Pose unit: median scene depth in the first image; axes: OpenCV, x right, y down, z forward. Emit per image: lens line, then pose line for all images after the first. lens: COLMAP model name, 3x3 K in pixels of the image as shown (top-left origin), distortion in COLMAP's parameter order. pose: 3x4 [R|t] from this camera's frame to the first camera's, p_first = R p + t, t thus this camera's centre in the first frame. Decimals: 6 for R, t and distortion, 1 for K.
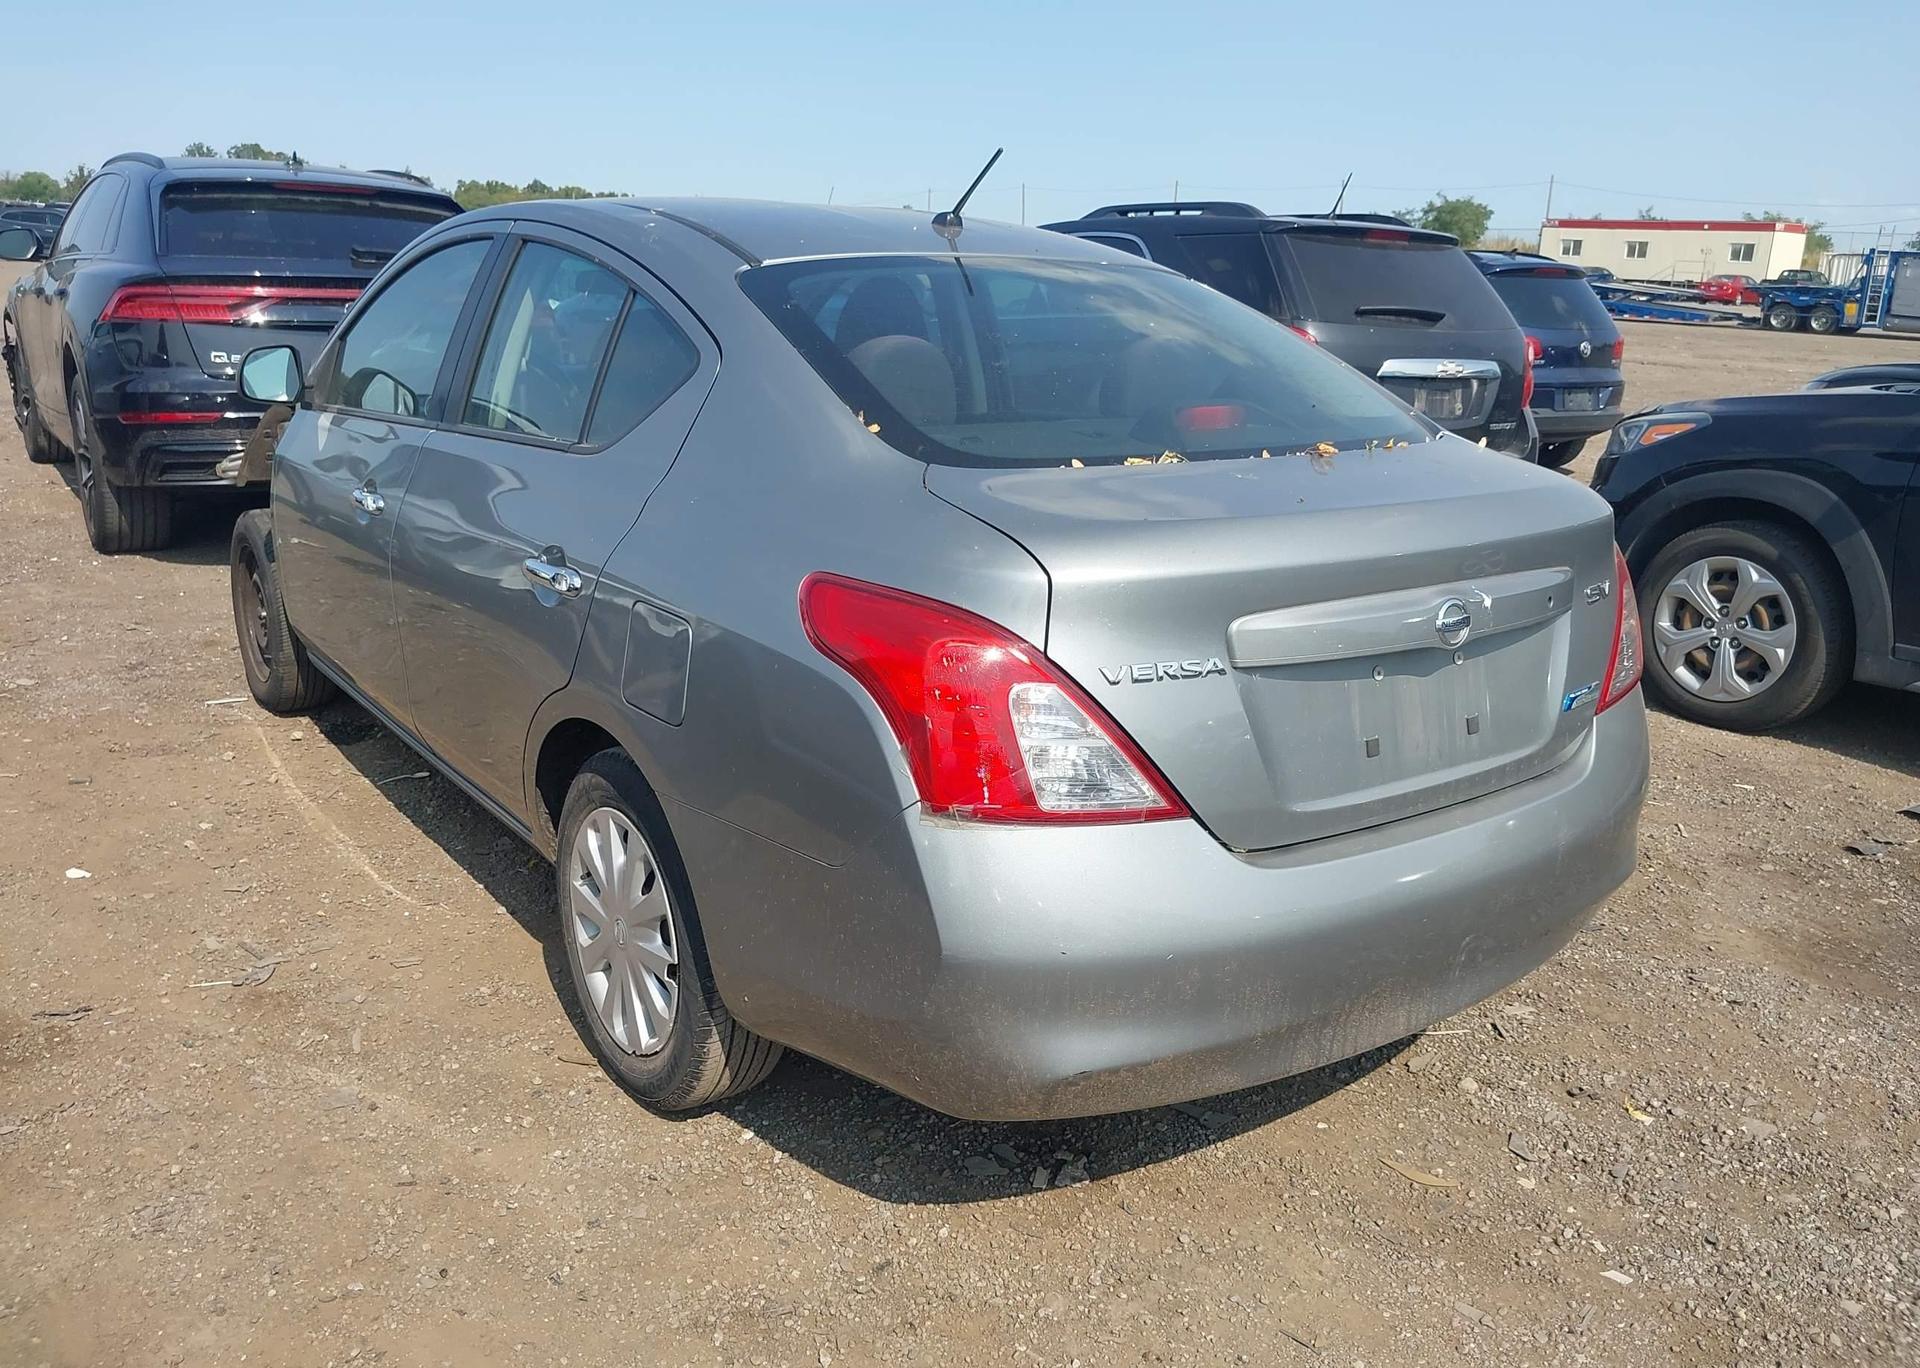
lens RADIAL K [[1541.6, 0, 828.4], [0, 1541.6, 683.8], [0, 0, 1]] dist [0.112615, -0.238903]
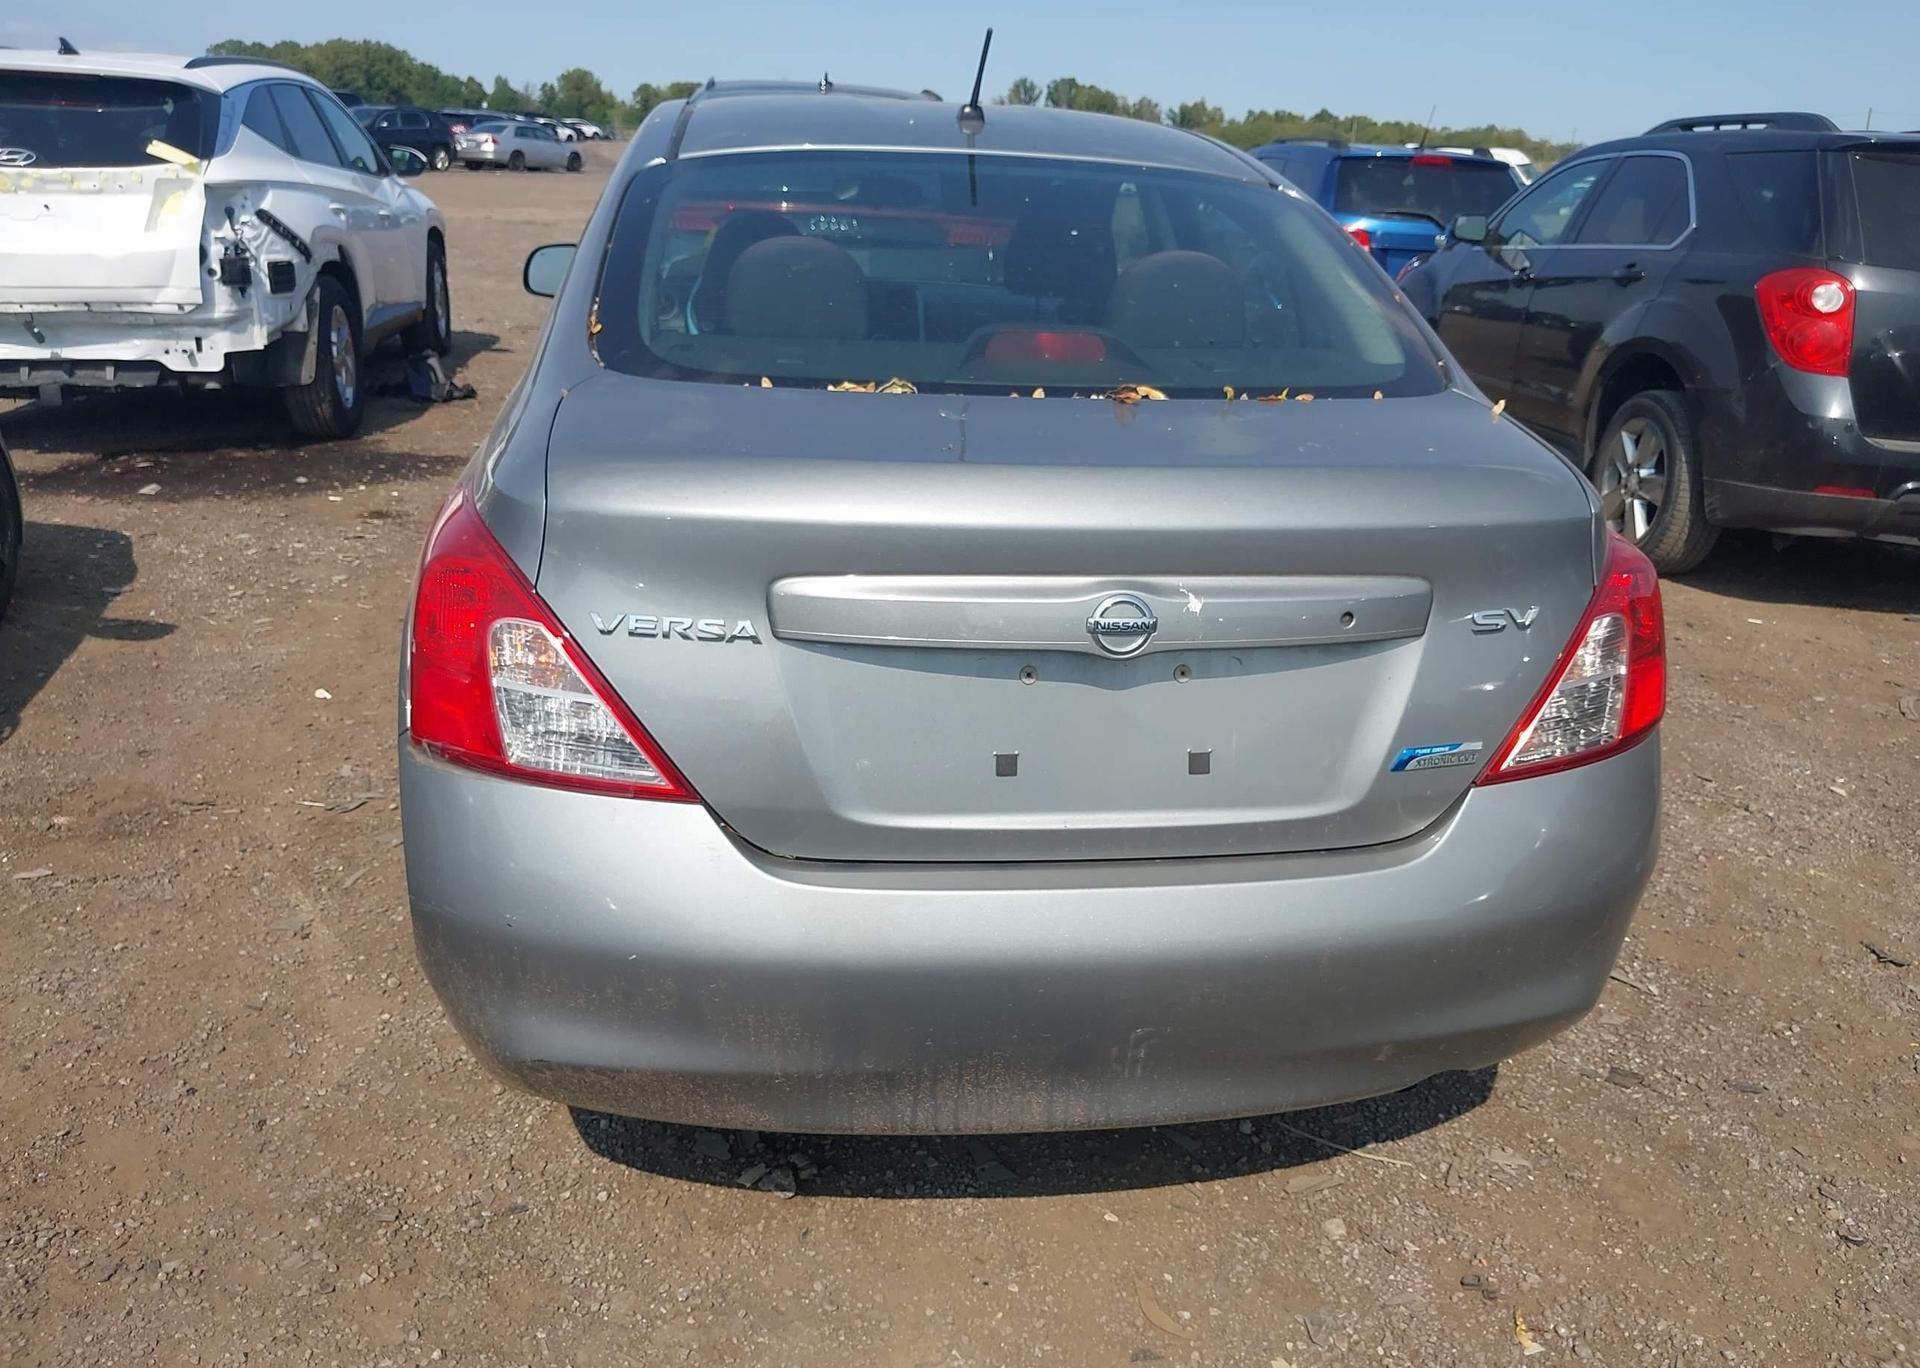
lens RADIAL K [[1510.4, 0, 983.4], [0, 1510.4, 673.1], [0, 0, 1]] dist [0.016653, -0.002947]
pose [[0.894258, 0.151217, -0.421232, 0.632192], [-0.134340, 0.988484, 0.069655, -0.056011], [0.426914, -0.005702, 0.904274, 0.284565]]
